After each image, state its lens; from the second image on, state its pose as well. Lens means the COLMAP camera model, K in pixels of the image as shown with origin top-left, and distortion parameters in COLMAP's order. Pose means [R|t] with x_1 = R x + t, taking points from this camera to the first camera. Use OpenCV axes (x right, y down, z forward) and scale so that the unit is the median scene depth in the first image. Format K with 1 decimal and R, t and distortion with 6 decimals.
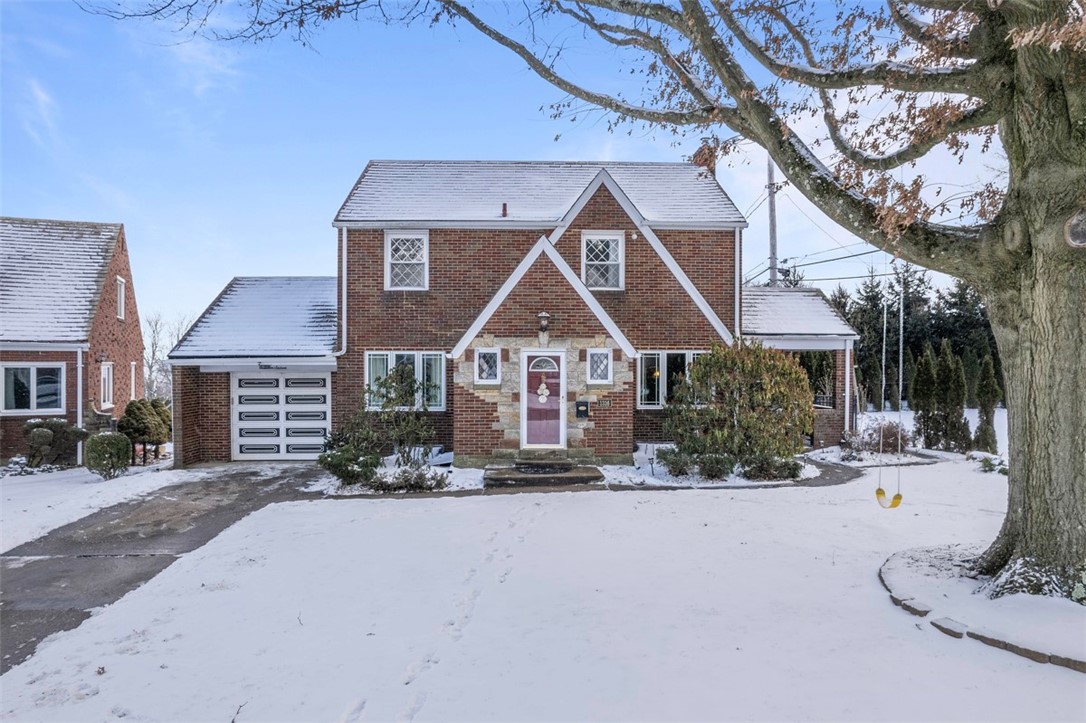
lens RADIAL K [[696.4, 0, 546.6], [0, 696.4, 346.5], [0, 0, 1]] dist [-0.065210, 0.051633]
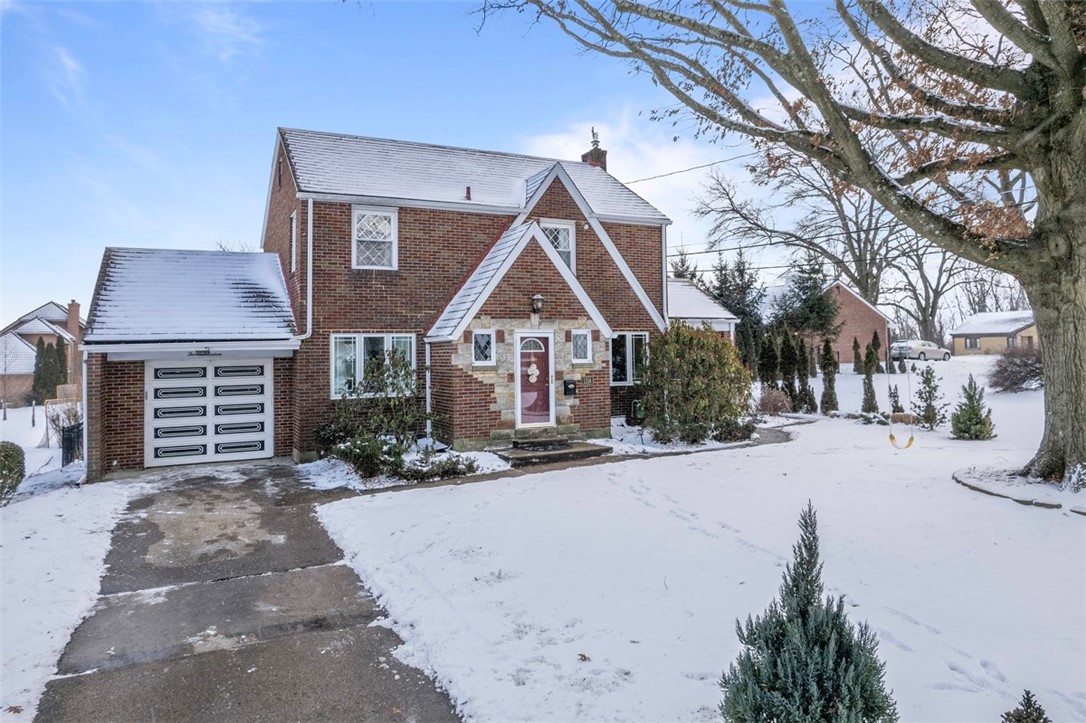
lens RADIAL K [[699.8, 0, 542.8], [0, 699.8, 294.4], [0, 0, 1]] dist [-0.031056, 0.002617]
pose [[0.912314, 0.017609, 0.409112, -0.417028], [0.005920, 0.998403, -0.056175, 0.008681], [-0.409448, 0.053672, 0.910753, 0.042240]]
